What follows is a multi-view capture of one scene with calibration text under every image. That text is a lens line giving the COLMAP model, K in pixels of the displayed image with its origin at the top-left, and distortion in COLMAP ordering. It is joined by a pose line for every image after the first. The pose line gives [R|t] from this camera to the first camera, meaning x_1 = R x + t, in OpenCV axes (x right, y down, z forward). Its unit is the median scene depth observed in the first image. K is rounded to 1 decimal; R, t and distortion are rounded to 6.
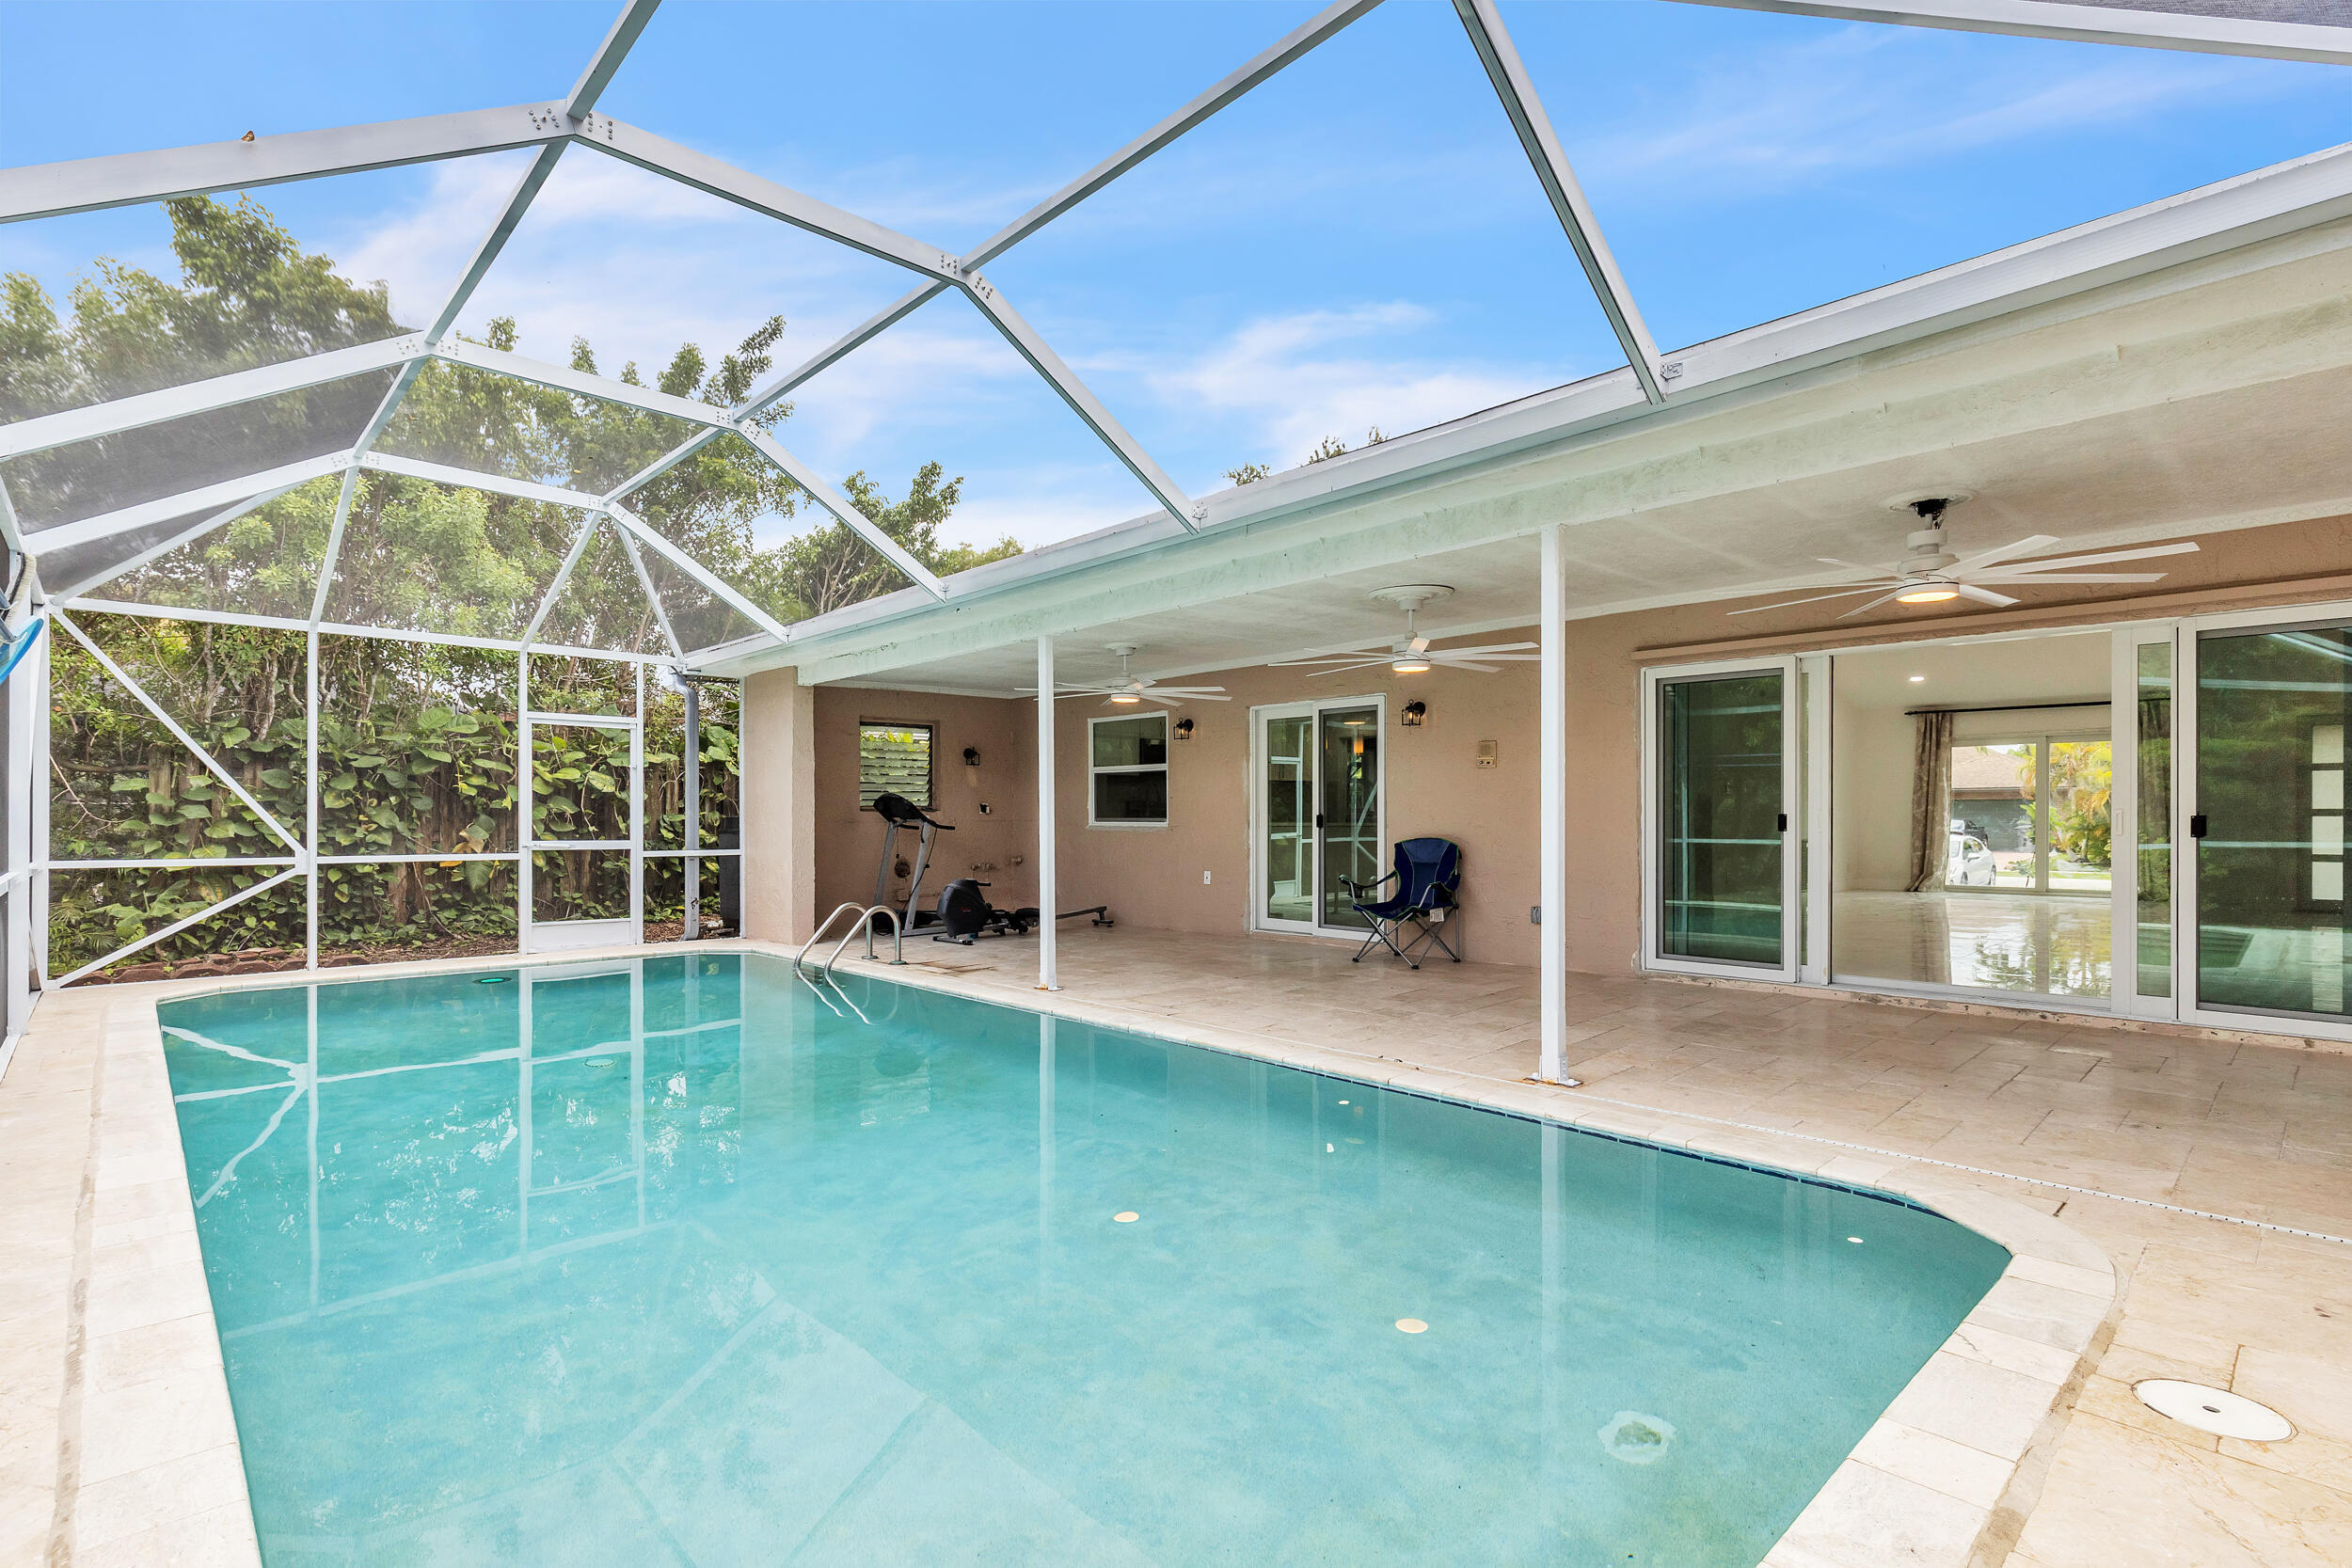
lens RADIAL K [[1059.6, 0, 1187.3], [0, 1059.6, 823.4], [0, 0, 1]] dist [-0.001286, -0.001159]
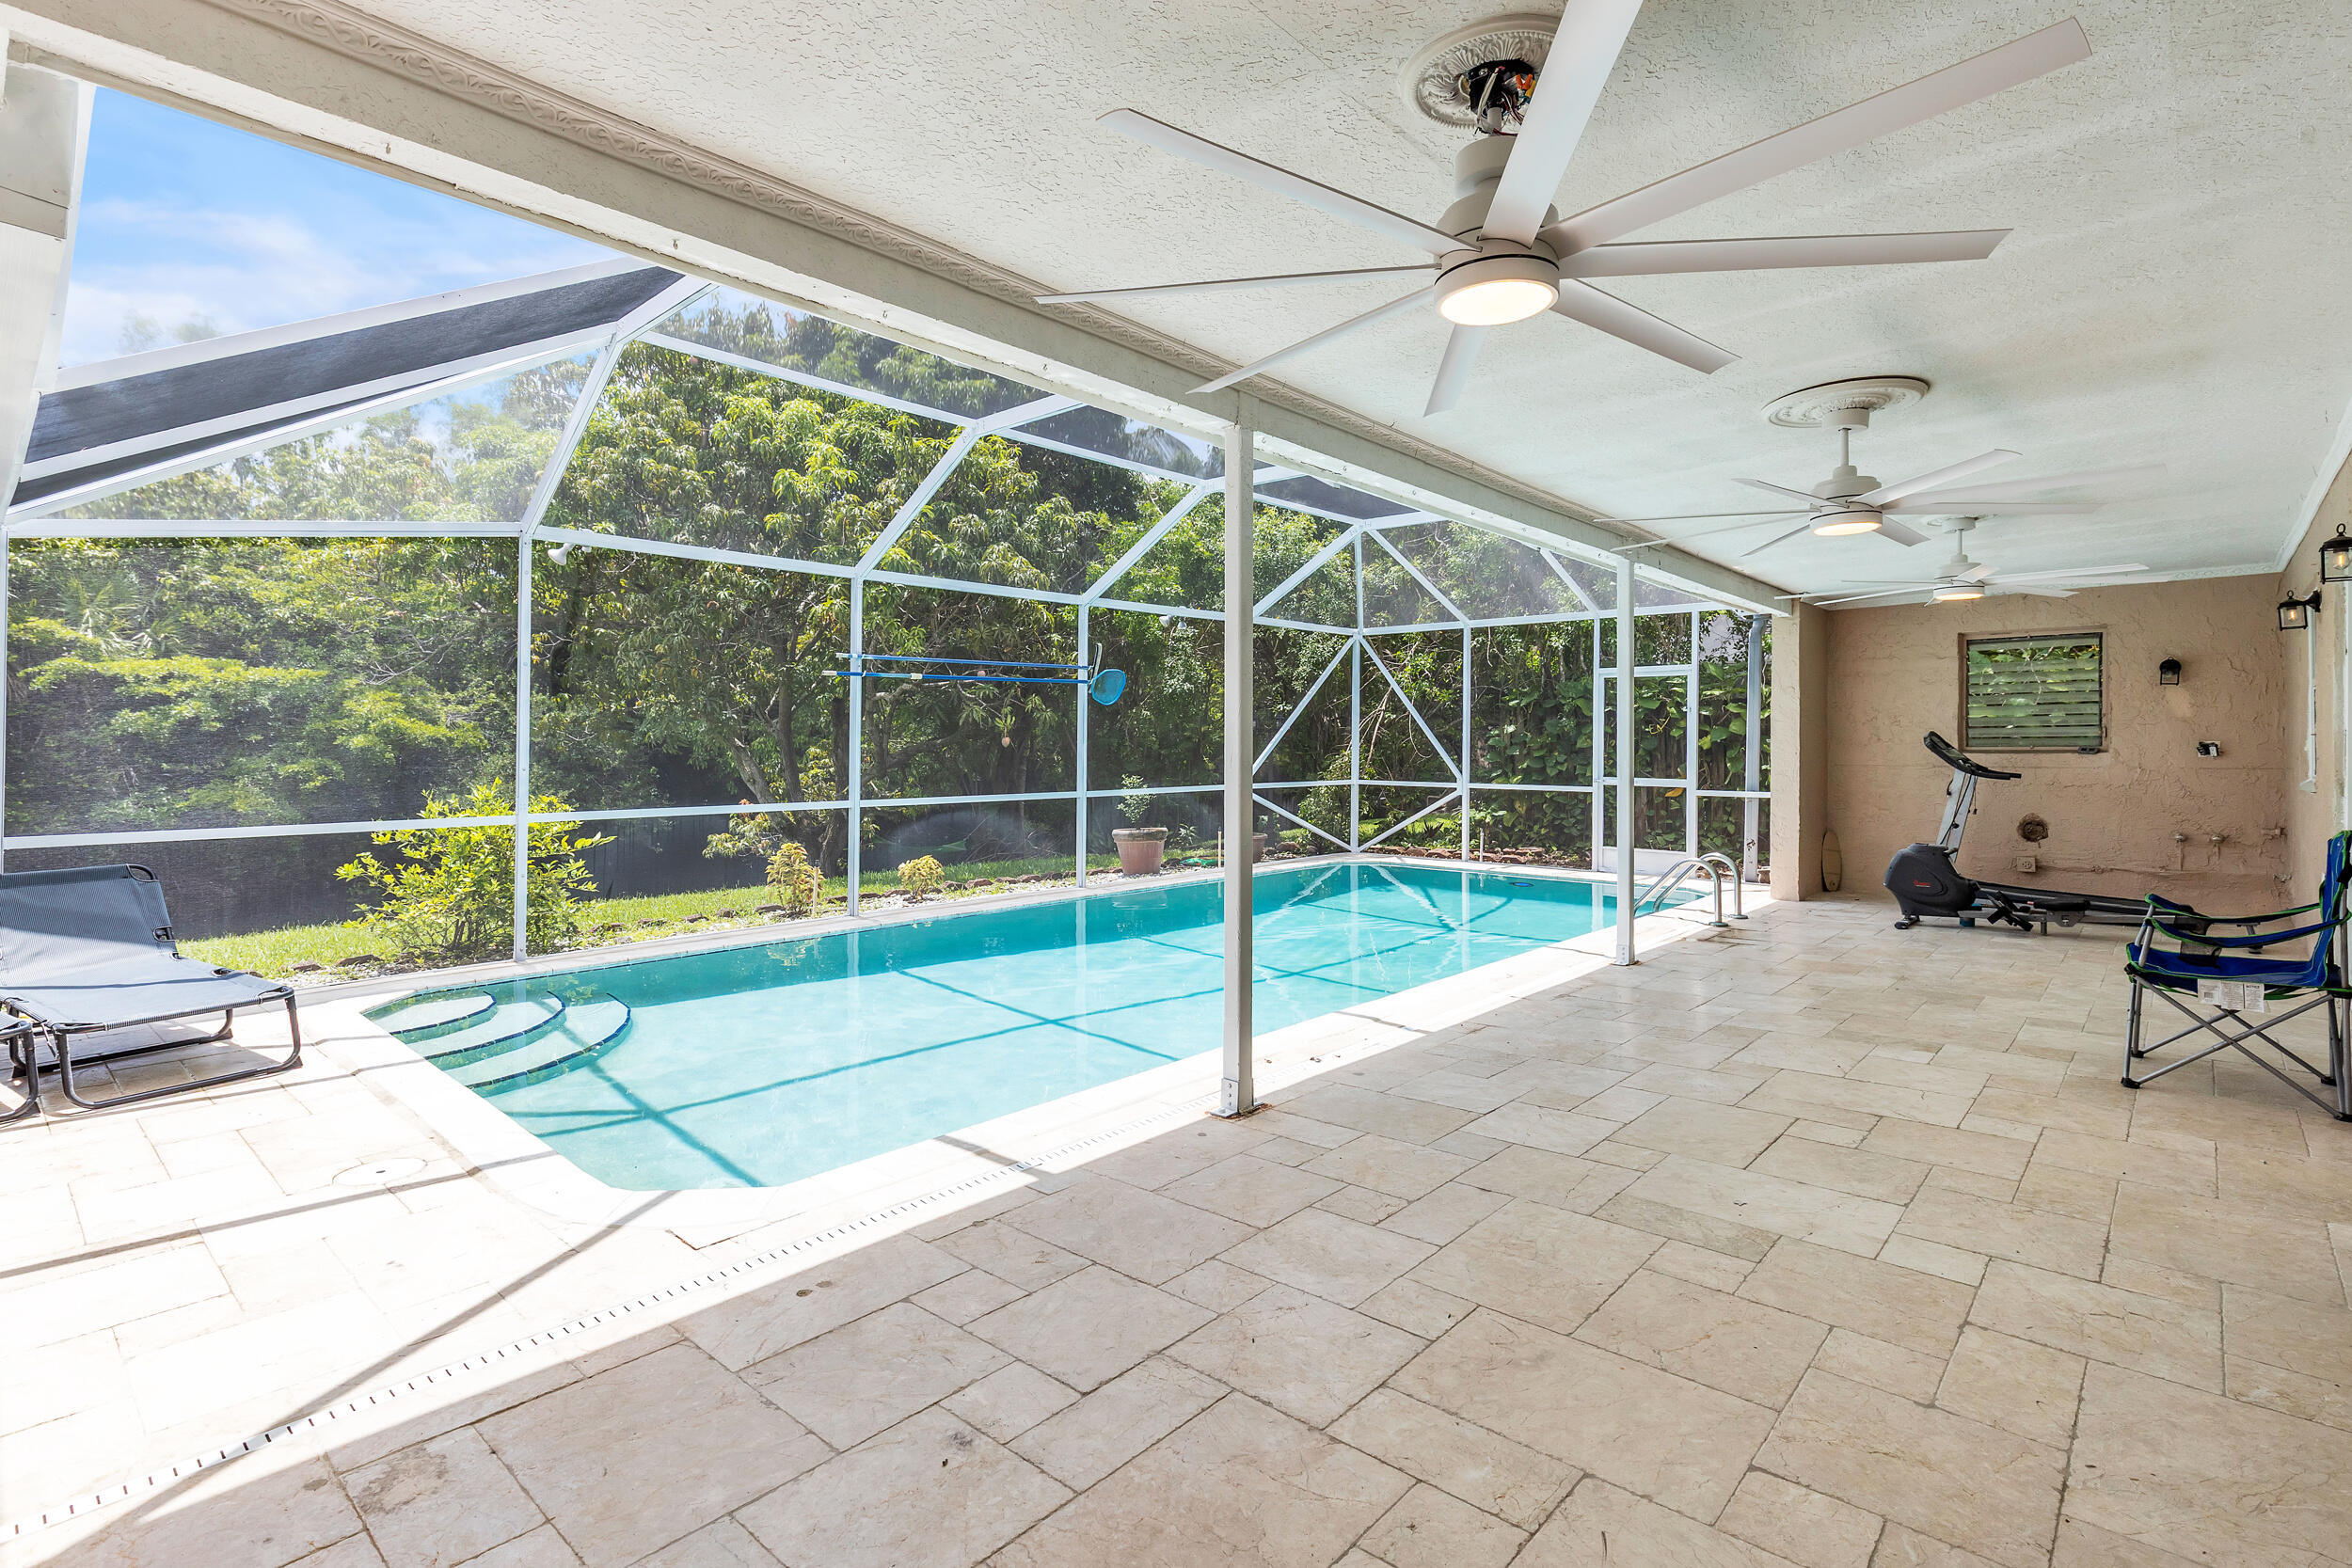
lens RADIAL K [[1059.6, 0, 1152.0], [0, 1059.6, 747.1], [0, 0, 1]] dist [-0.001286, -0.001159]
pose [[0.066316, 0.001800, -0.997797, 0.510832], [-0.004919, 0.999987, 0.001477, -0.015998], [0.997787, 0.004810, 0.066324, 0.398239]]
